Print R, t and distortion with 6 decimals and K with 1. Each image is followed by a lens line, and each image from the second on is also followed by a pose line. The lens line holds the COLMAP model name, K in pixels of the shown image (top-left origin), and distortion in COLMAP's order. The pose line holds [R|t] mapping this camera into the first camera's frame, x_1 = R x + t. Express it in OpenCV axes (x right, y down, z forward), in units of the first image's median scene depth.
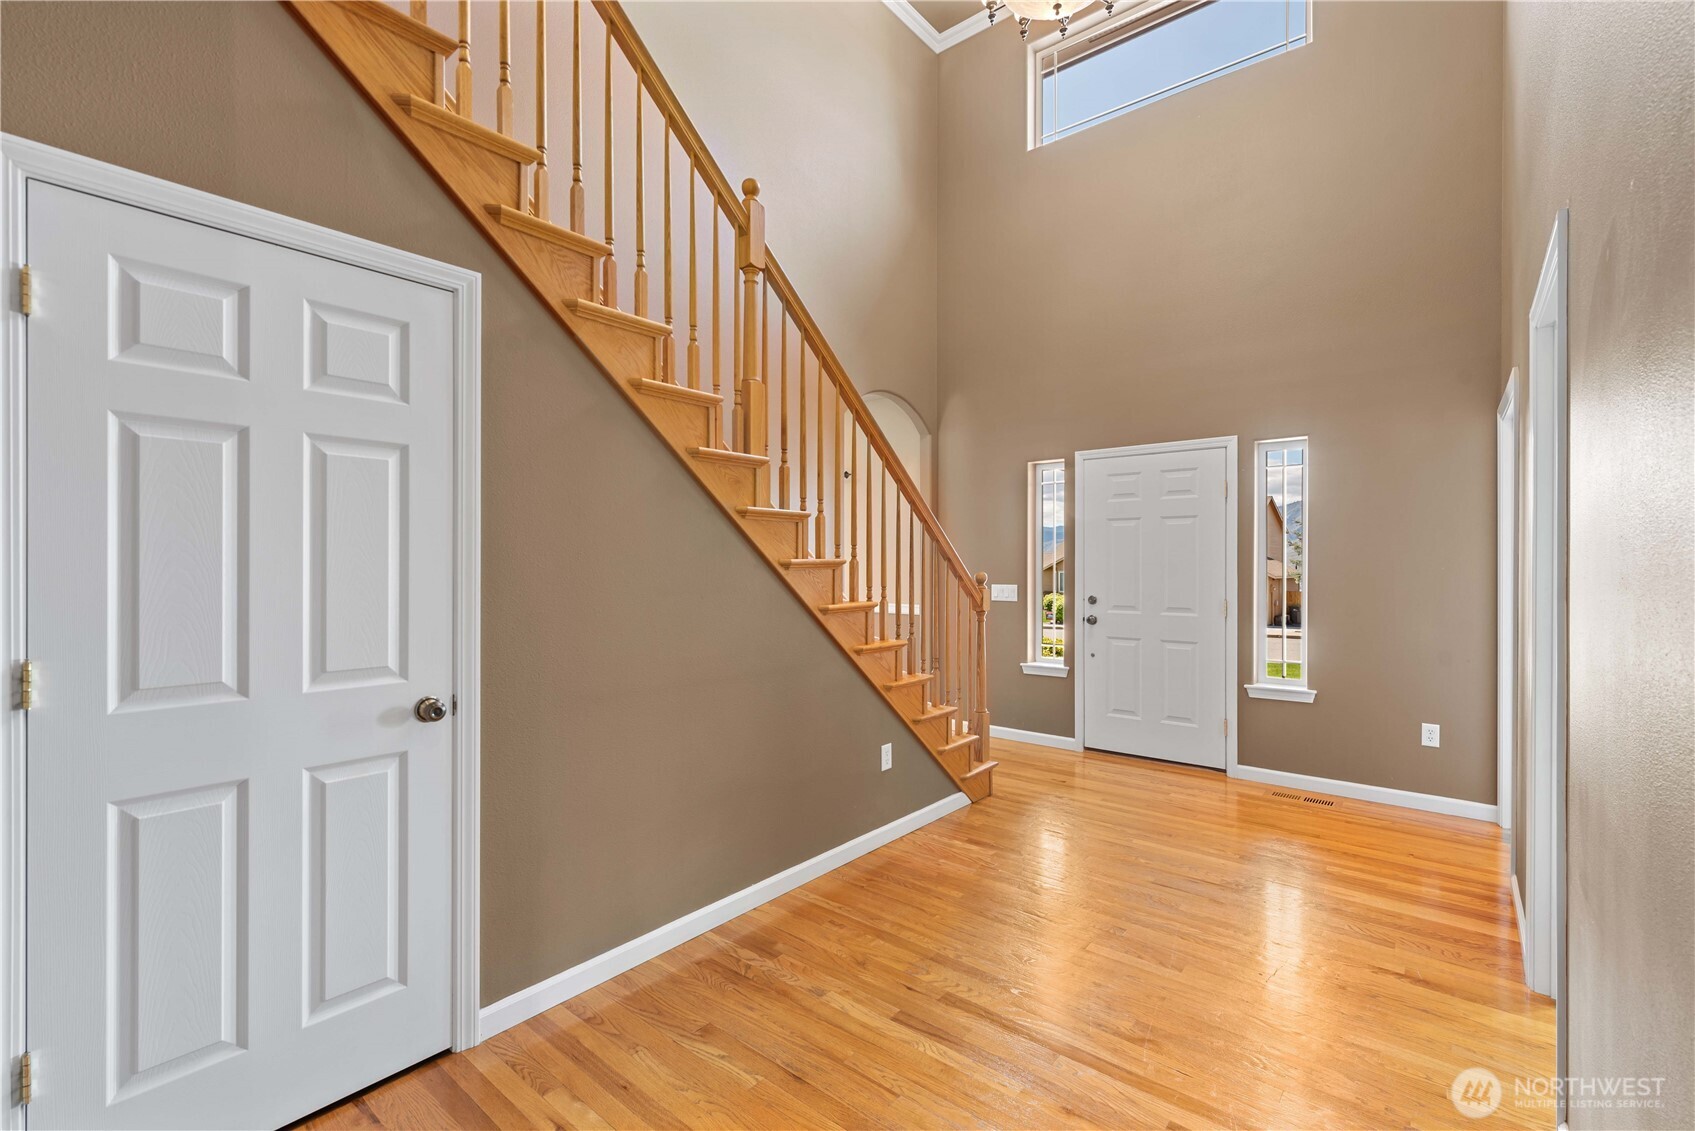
lens RADIAL K [[729.8, 0, 855.5], [0, 729.8, 570.0], [0, 0, 1]] dist [-0.001049, -0.000571]
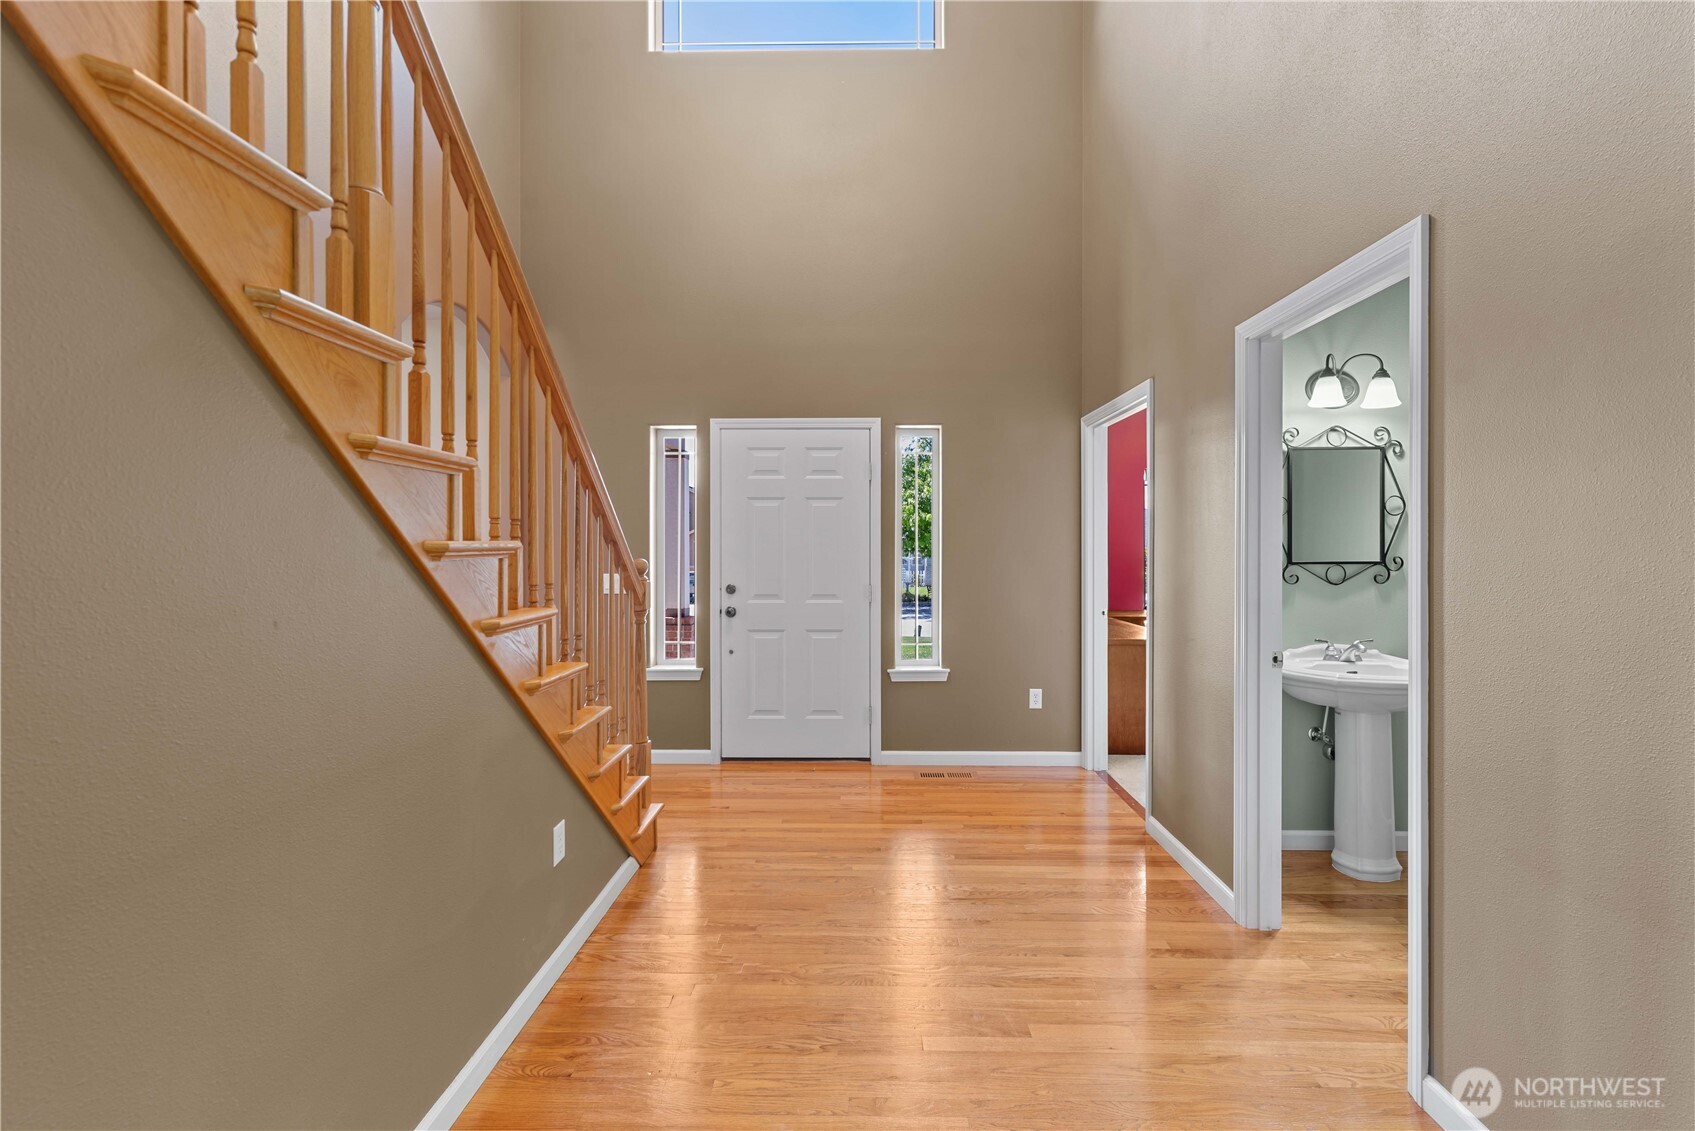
lens RADIAL K [[729.8, 0, 841.4], [0, 729.8, 549.8], [0, 0, 1]] dist [-0.001049, -0.000571]
pose [[0.784595, -0.003150, 0.620001, -0.137167], [0.006911, 0.999969, -0.003664, -0.002671], [-0.619971, 0.007160, 0.784592, 0.270199]]
